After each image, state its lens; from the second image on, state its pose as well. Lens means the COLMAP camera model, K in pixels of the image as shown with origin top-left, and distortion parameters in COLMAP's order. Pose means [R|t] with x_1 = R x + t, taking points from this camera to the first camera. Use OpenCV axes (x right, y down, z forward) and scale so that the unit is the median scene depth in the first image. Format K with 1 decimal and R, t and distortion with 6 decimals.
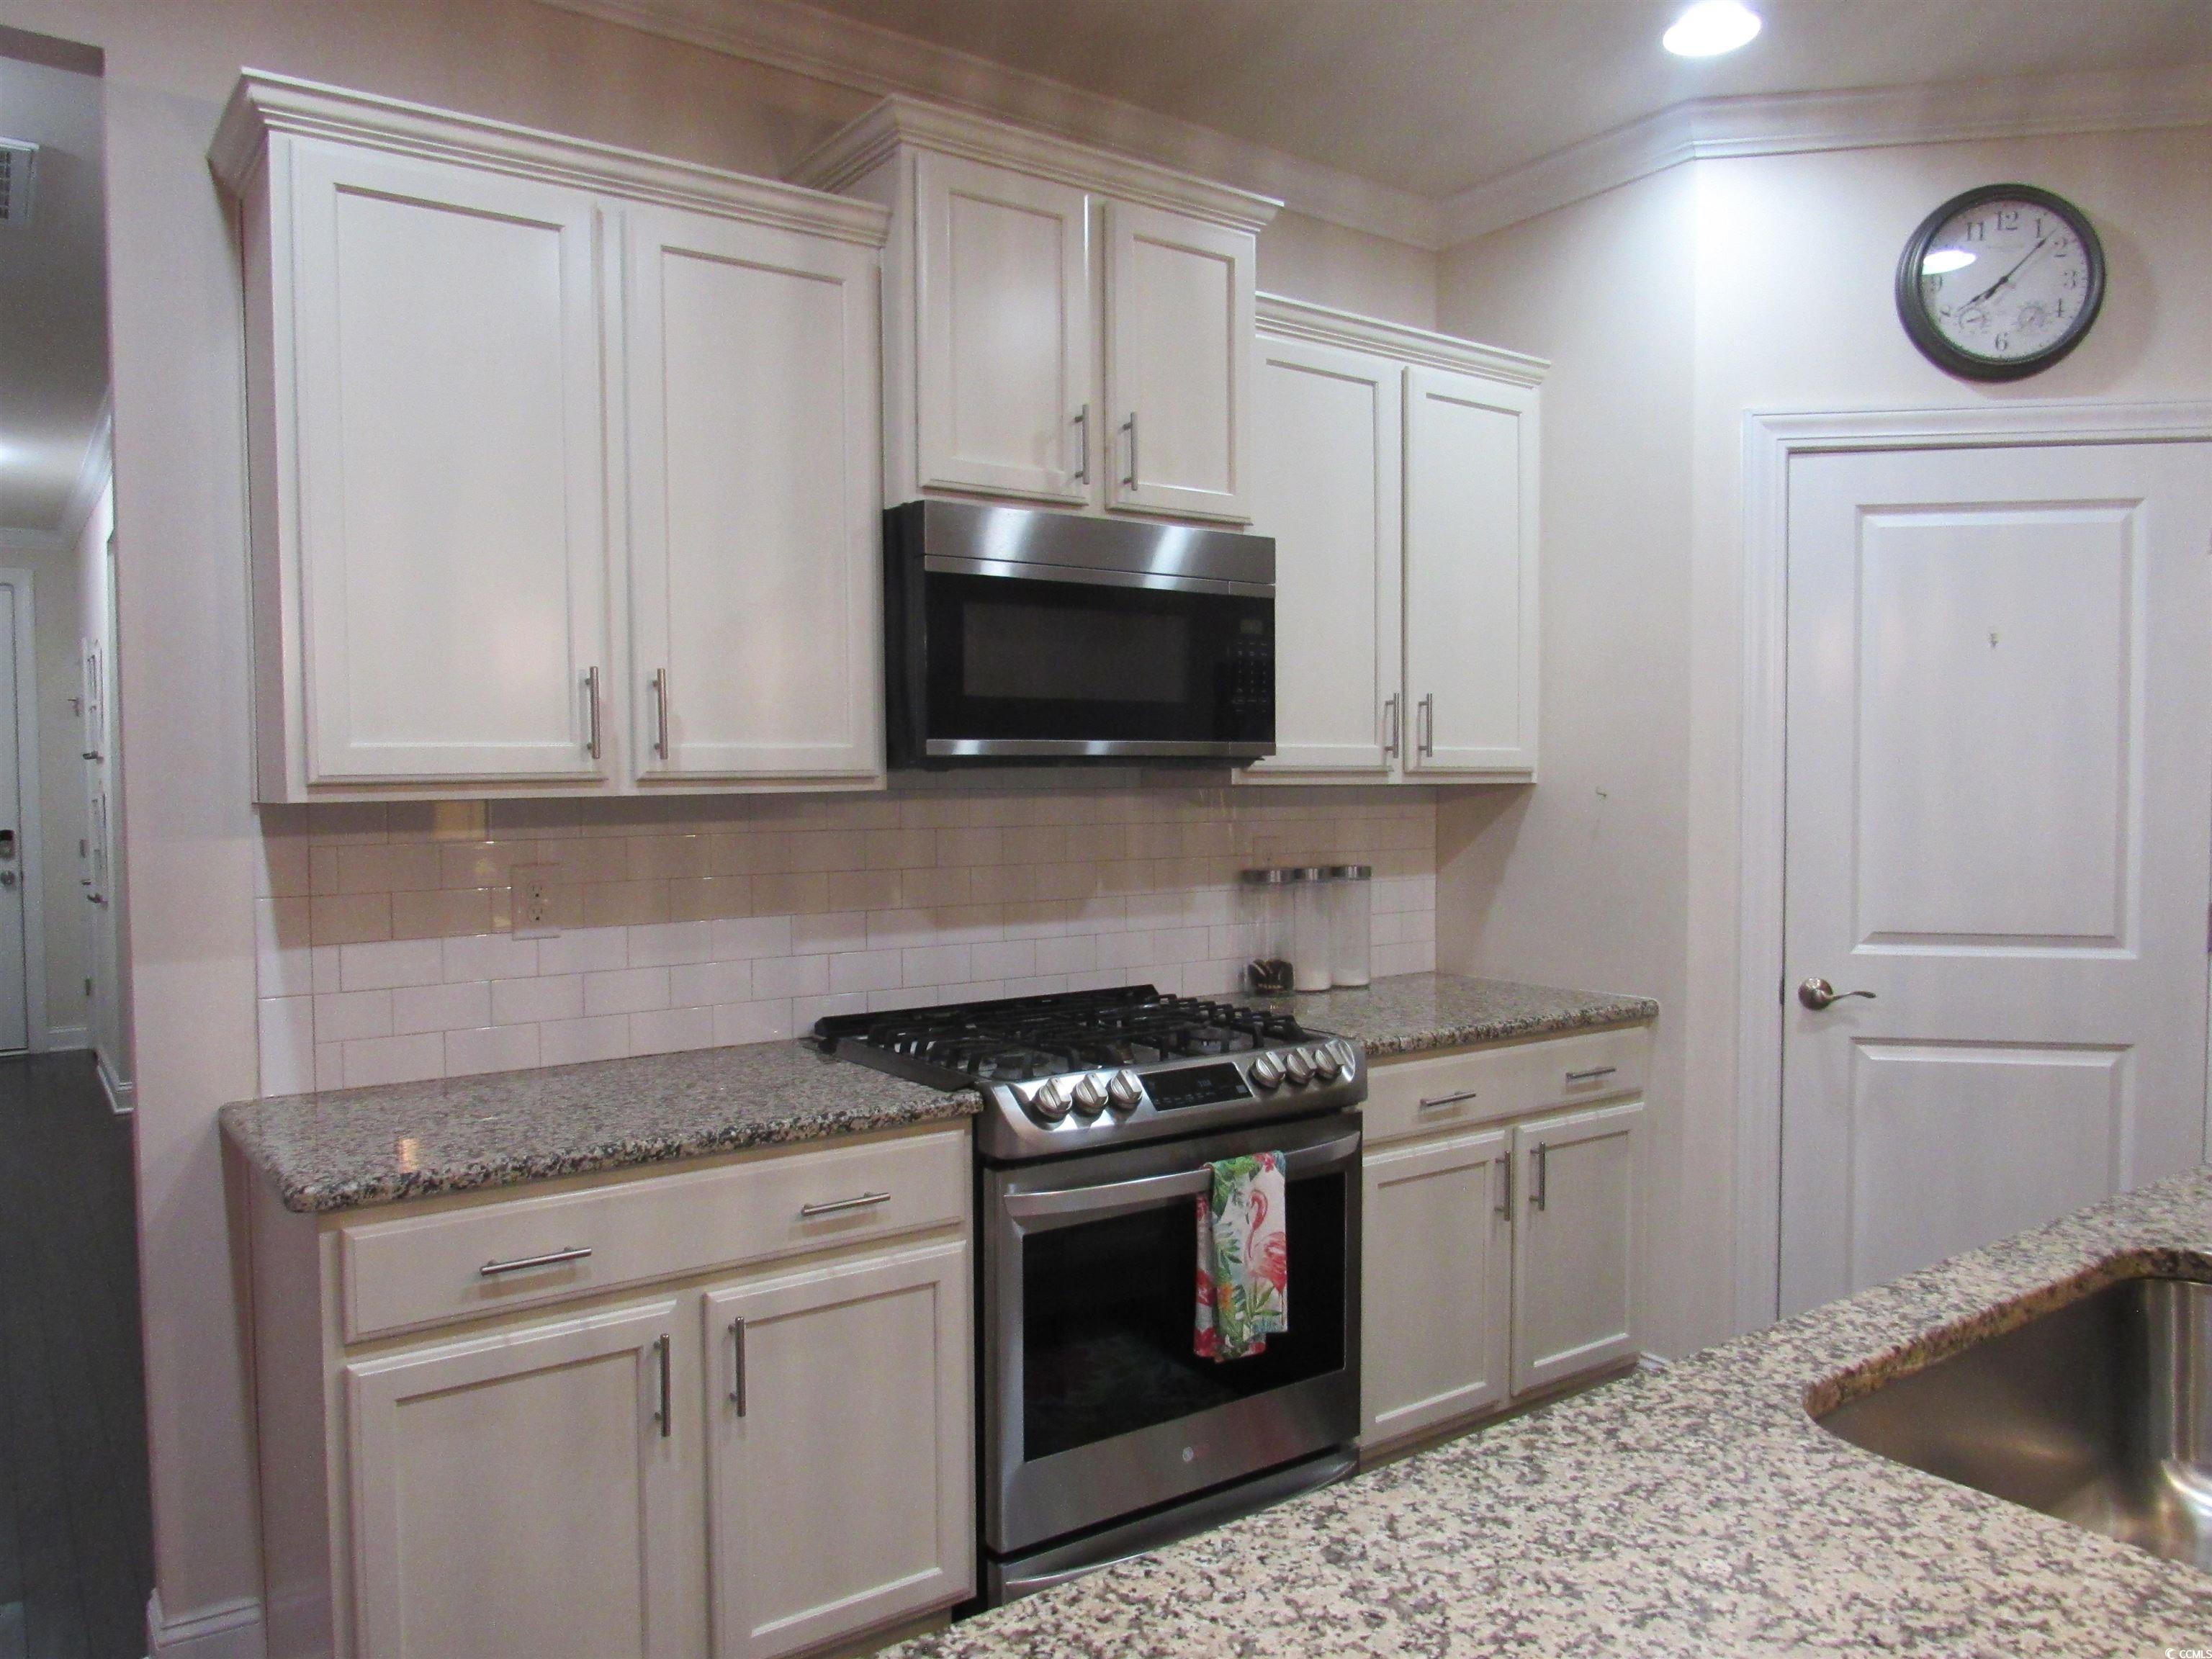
lens RADIAL K [[1578.4, 0, 1106.0], [0, 1578.4, 829.5], [0, 0, 1]] dist [-0.037344, 0.001346]
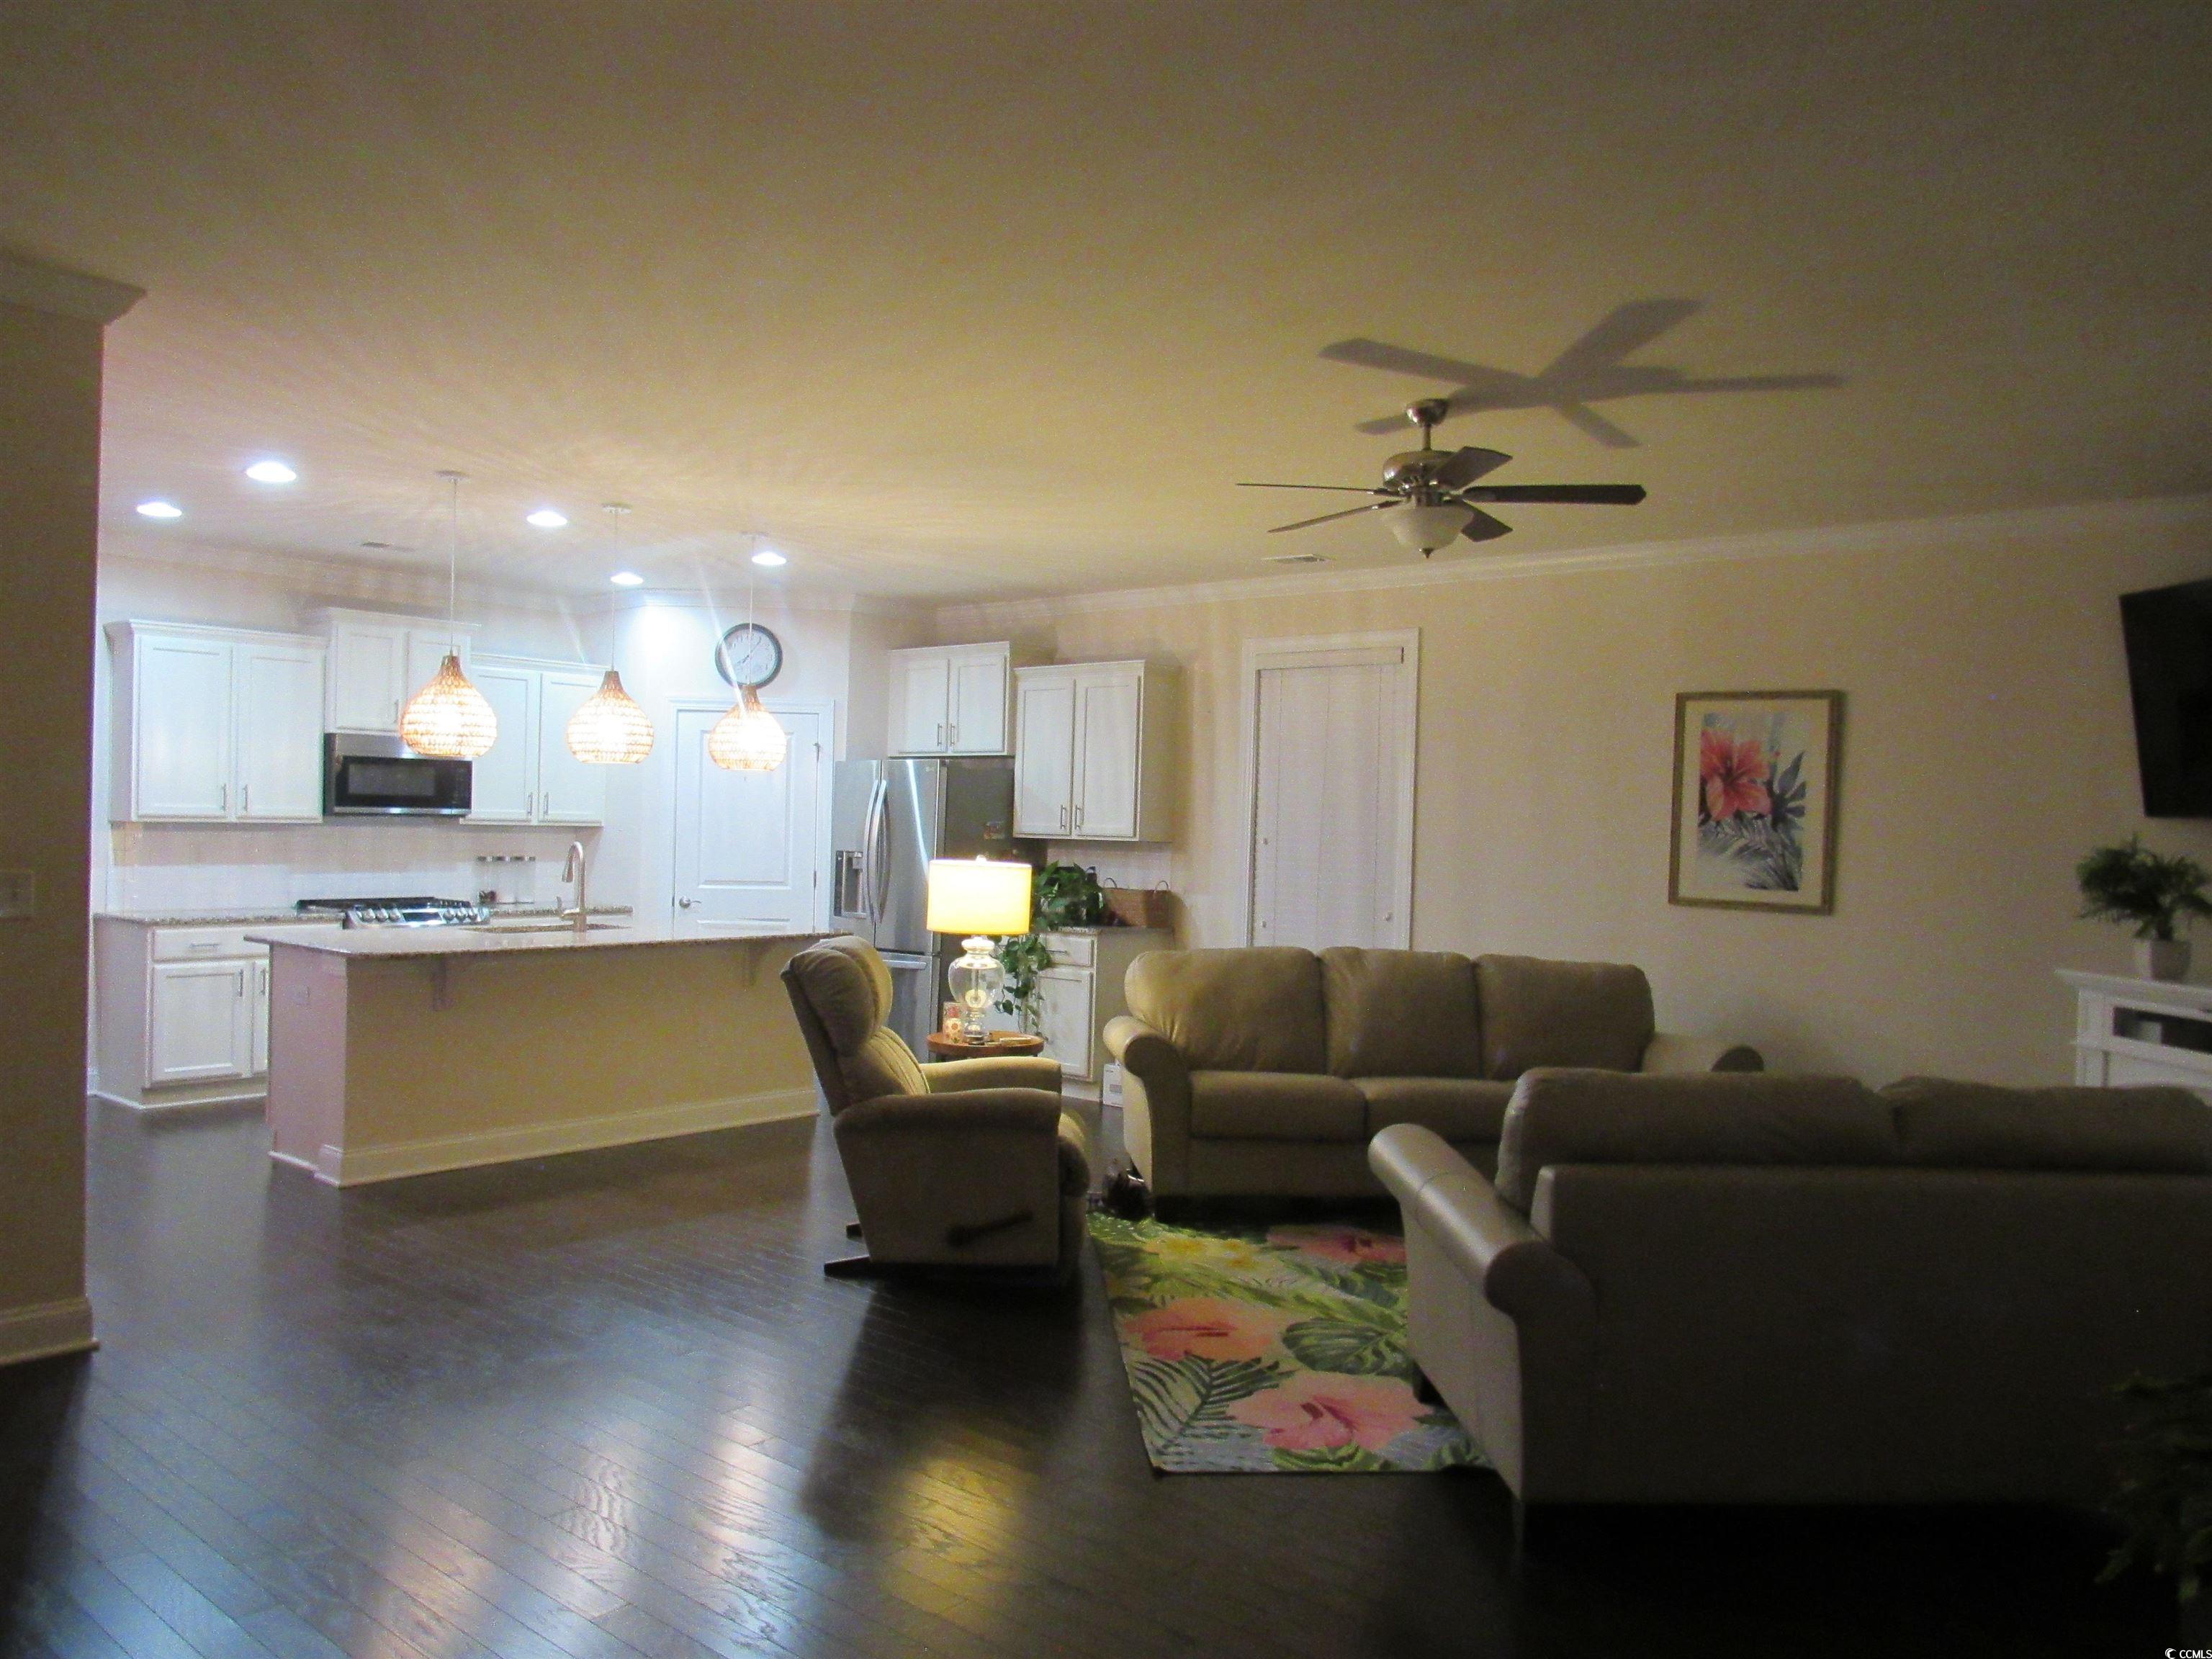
lens RADIAL K [[1589.9, 0, 1103.2], [0, 1589.9, 811.3], [0, 0, 1]] dist [-0.024383, 0.003517]
pose [[0.969848, 0.022363, 0.242680, 0.559292], [-0.011193, 0.998817, -0.047311, 0.077882], [-0.243452, 0.043169, 0.968952, -2.247241]]
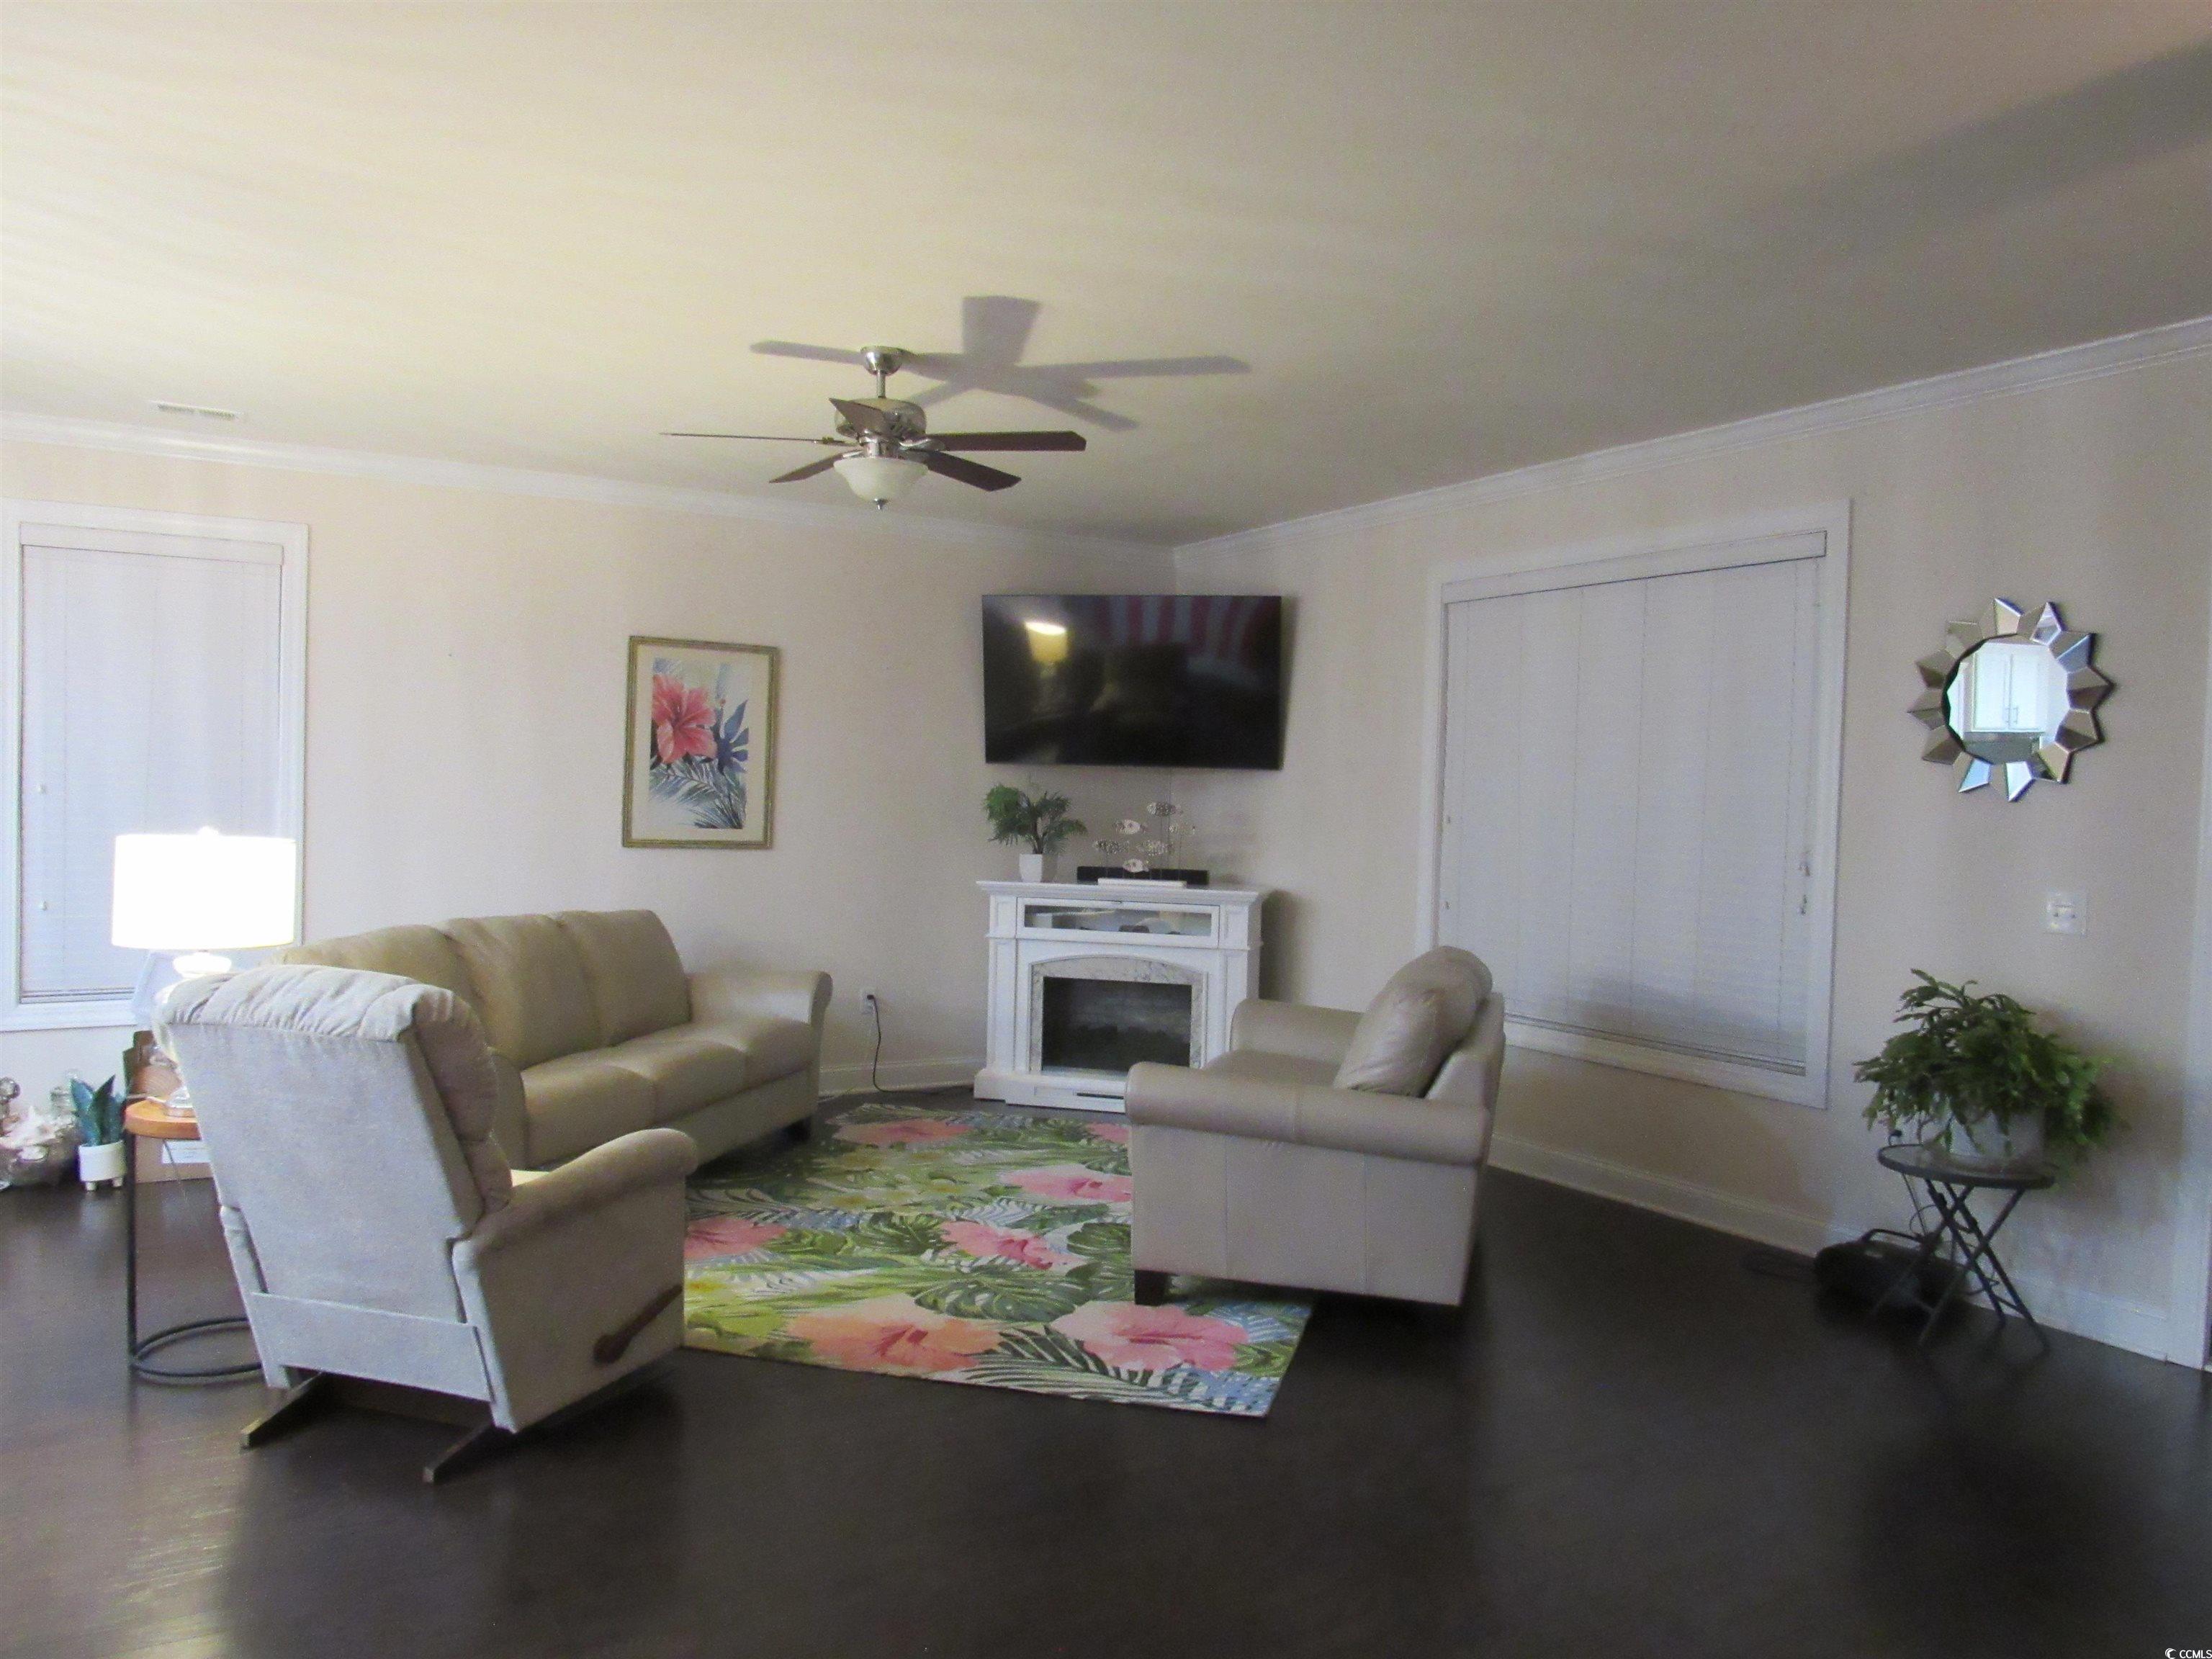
lens RADIAL K [[1589.9, 0, 1103.2], [0, 1589.9, 811.3], [0, 0, 1]] dist [-0.024383, 0.003517]
pose [[0.098354, -0.016946, 0.995007, -0.362689], [0.021802, 0.999652, 0.014870, 0.019997], [-0.994913, 0.020231, 0.098689, -1.056400]]
